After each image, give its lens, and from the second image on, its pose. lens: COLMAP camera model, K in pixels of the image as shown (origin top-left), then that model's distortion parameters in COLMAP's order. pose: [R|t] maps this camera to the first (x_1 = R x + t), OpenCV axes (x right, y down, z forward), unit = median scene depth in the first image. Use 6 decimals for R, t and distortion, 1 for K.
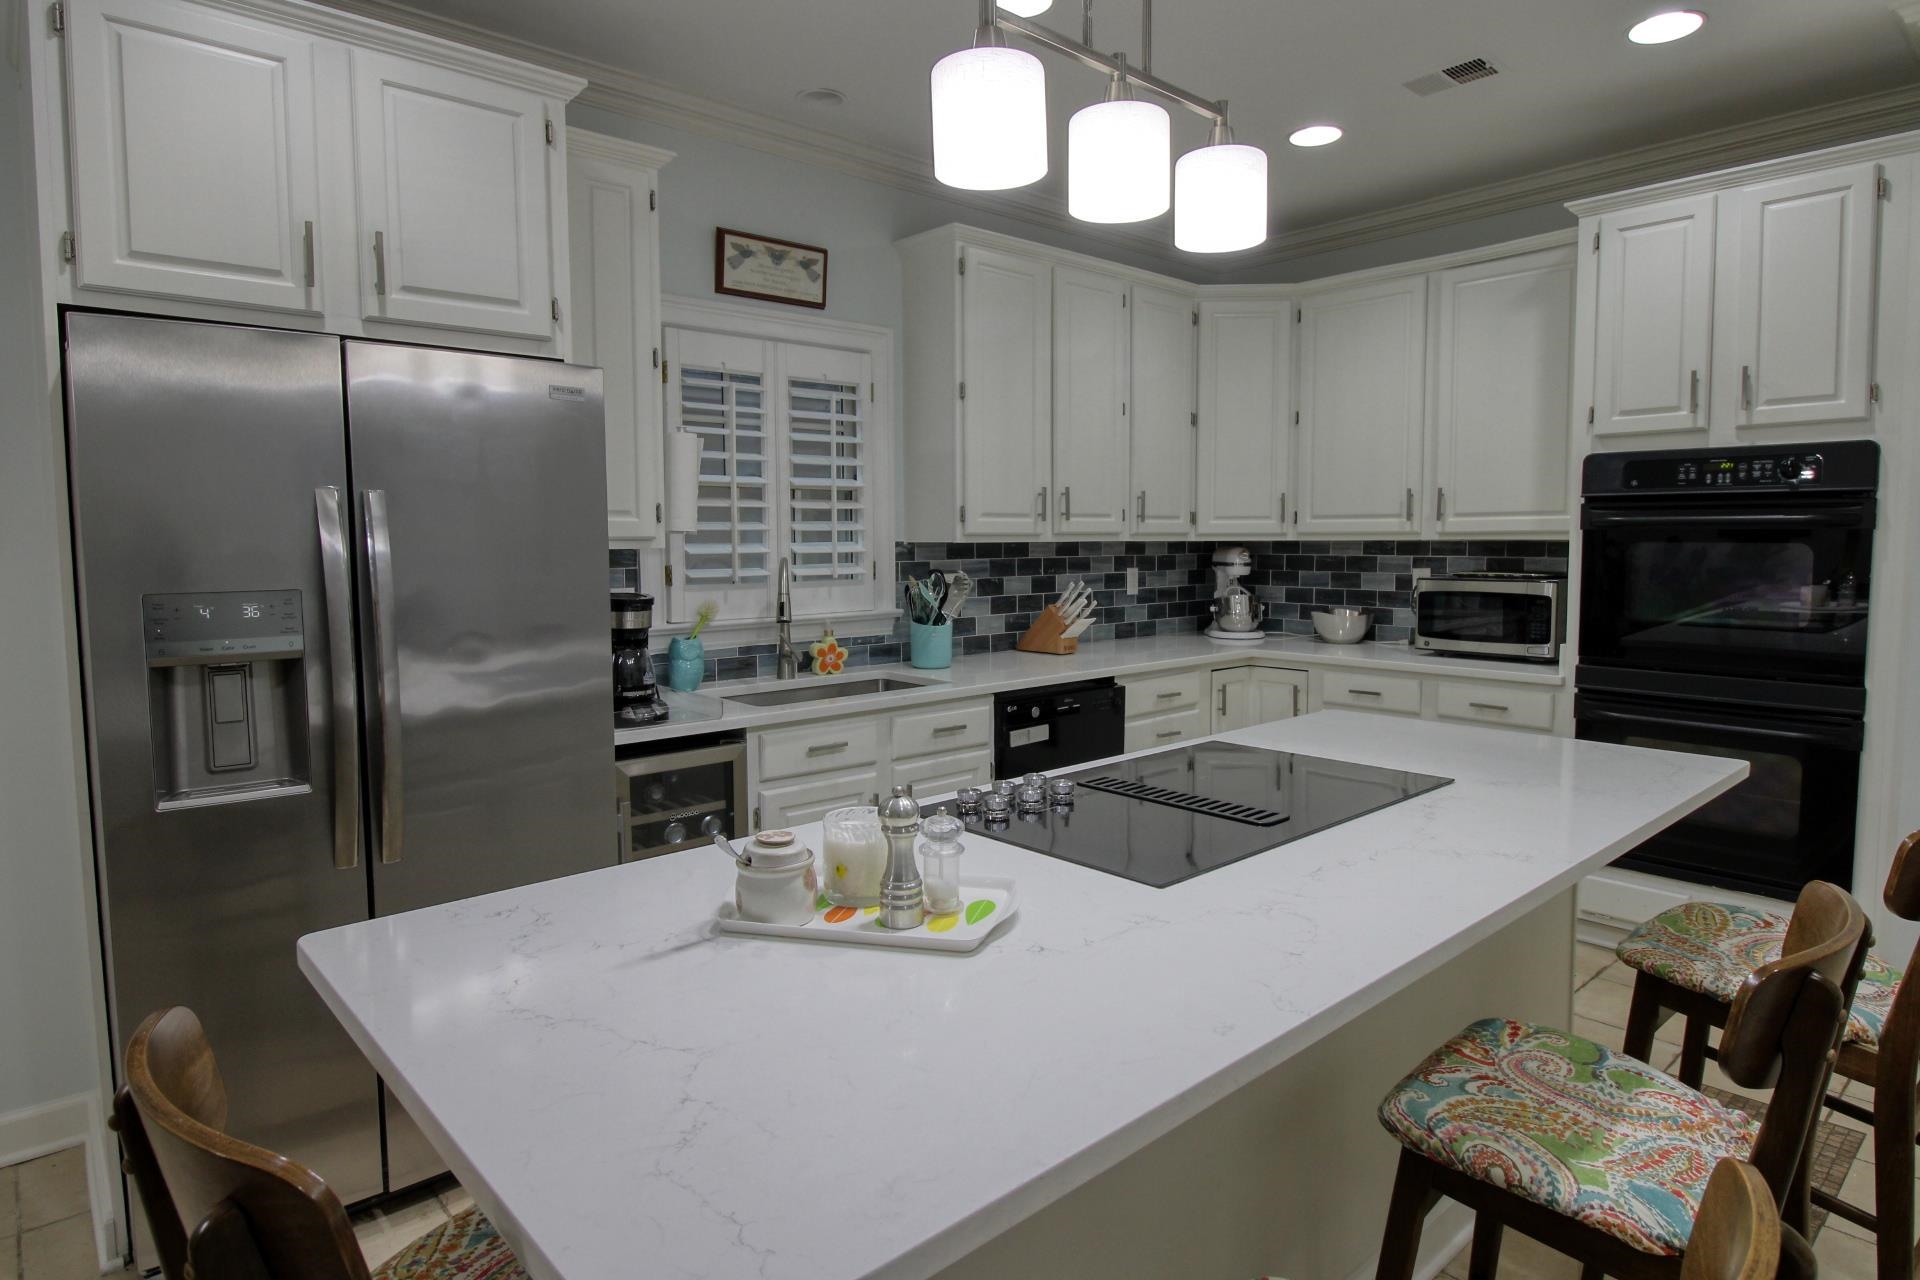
lens RADIAL K [[1098.2, 0, 961.5], [0, 1098.2, 638.0], [0, 0, 1]] dist [-0.000778, -0.000125]
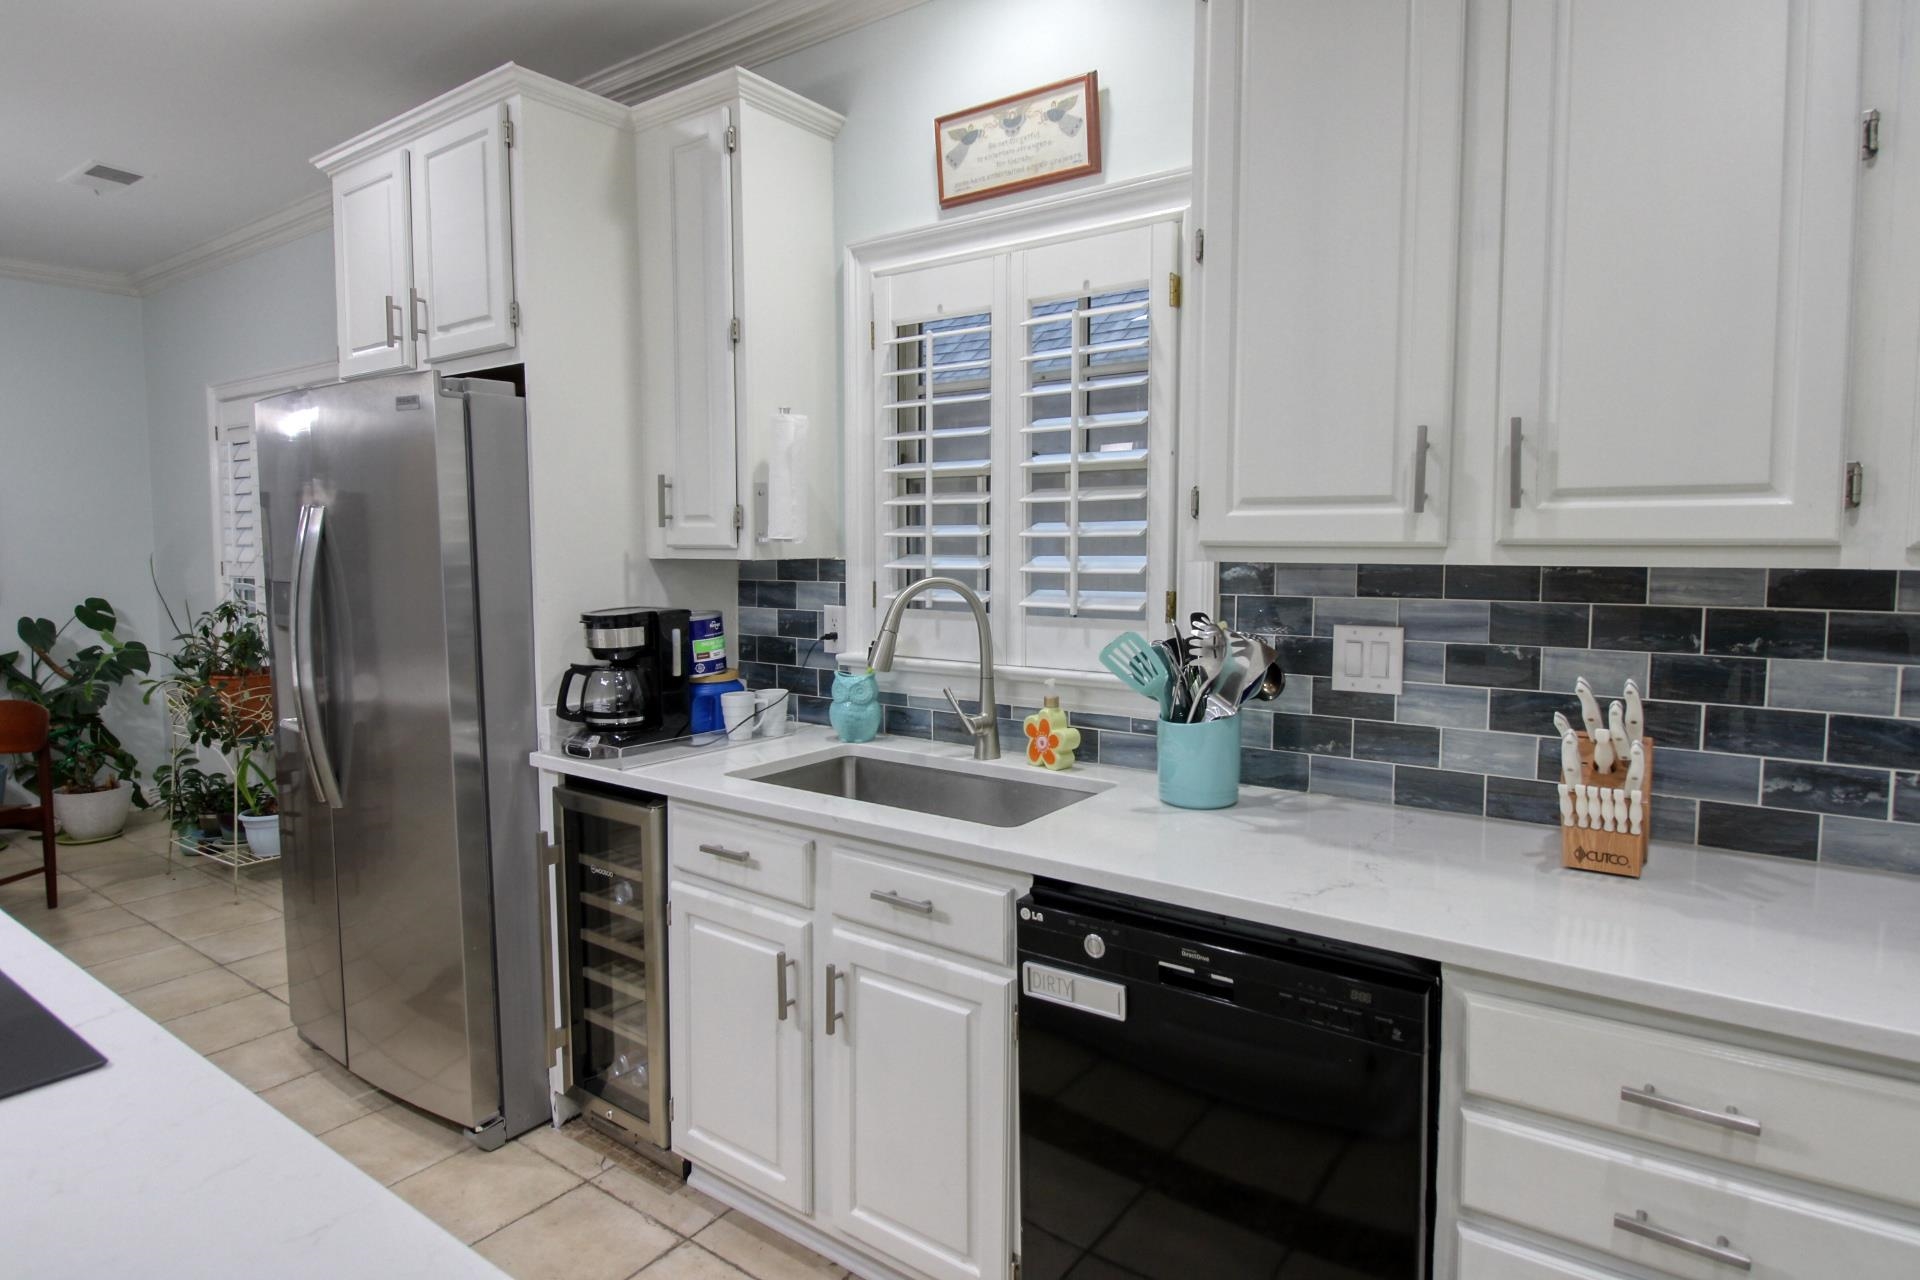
lens RADIAL K [[1059.7, 0, 961.9], [0, 1059.7, 623.4], [0, 0, 1]] dist [-0.000639, -0.000106]
pose [[0.212332, 0.080158, -0.973904, 0.454513], [-0.091586, 0.993876, 0.061834, -0.082056], [0.972896, 0.076067, 0.218373, 0.826657]]
